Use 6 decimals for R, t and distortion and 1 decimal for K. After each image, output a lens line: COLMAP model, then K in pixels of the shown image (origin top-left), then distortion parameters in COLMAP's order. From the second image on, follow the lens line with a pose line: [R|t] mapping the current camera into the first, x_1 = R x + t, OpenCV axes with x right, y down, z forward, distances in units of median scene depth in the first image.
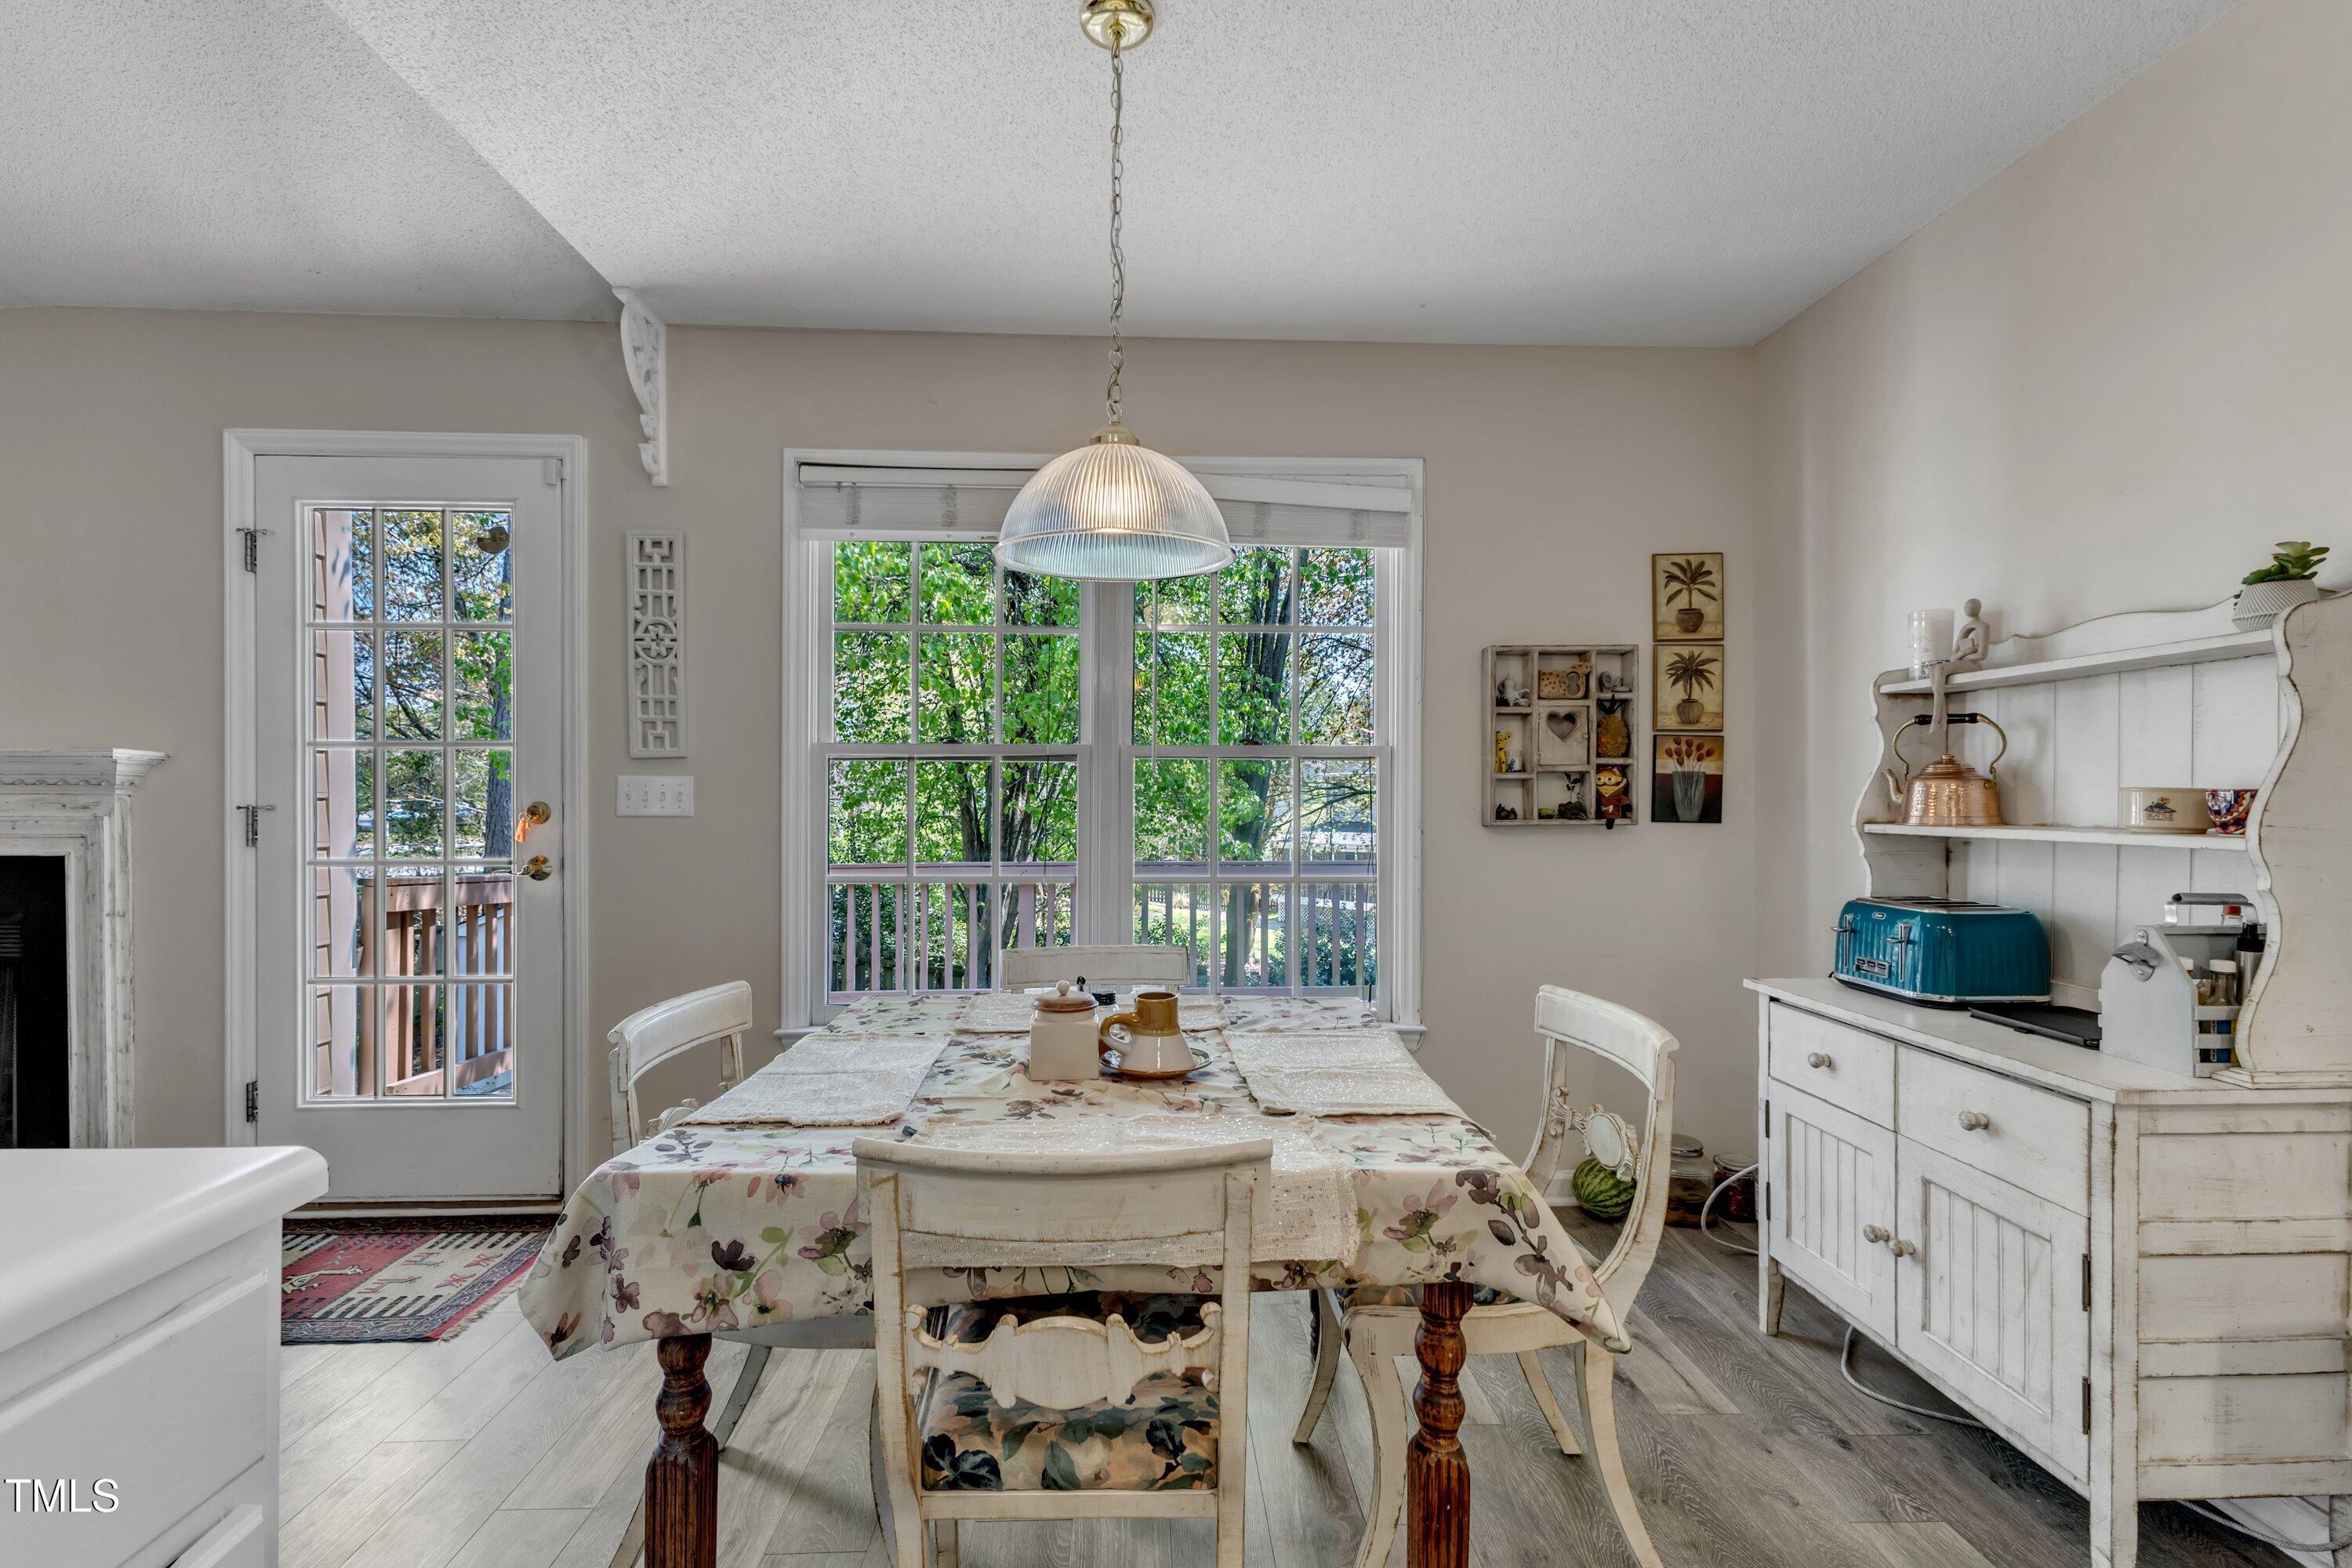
lens RADIAL K [[1038.9, 0, 1175.4], [0, 1038.9, 804.7], [0, 0, 1]] dist [0.013695, -0.004101]
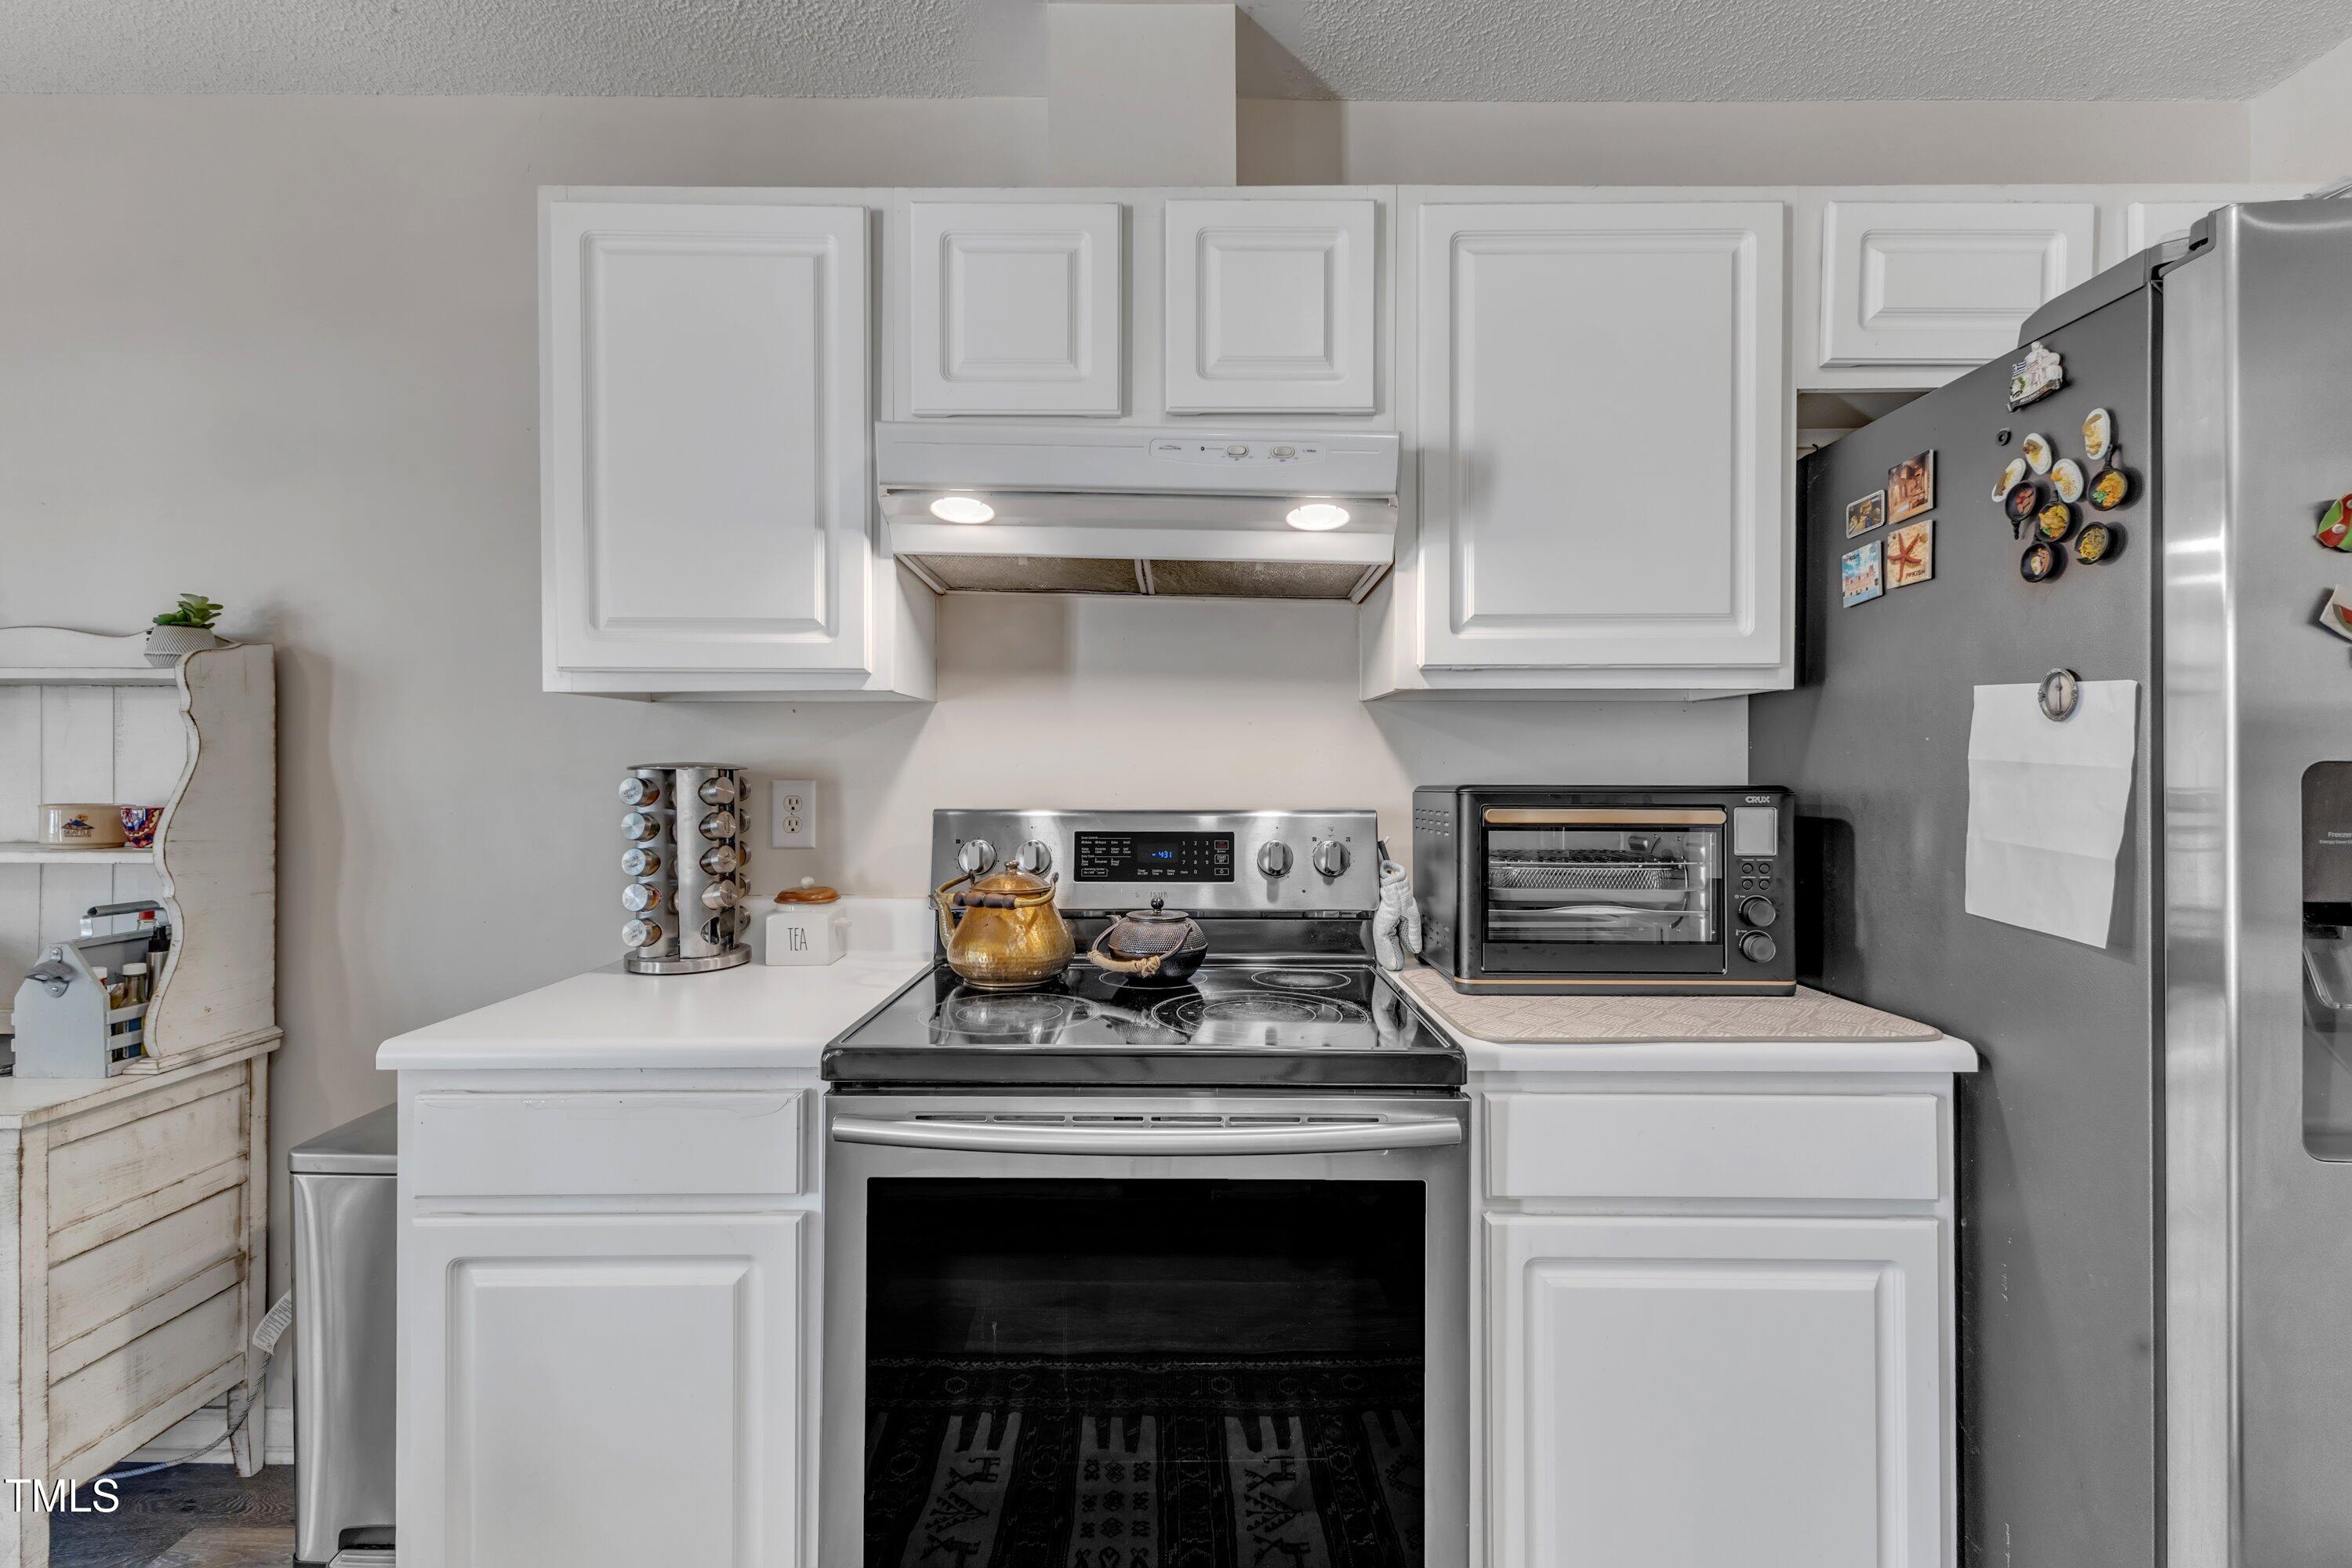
lens RADIAL K [[1038.9, 0, 1158.1], [0, 1038.9, 779.9], [0, 0, 1]] dist [0.013695, -0.004101]
pose [[0.048590, -0.003859, 0.998811, -0.047264], [0.005144, 0.999980, 0.003614, -0.040797], [-0.998806, 0.004962, 0.048608, -0.122086]]
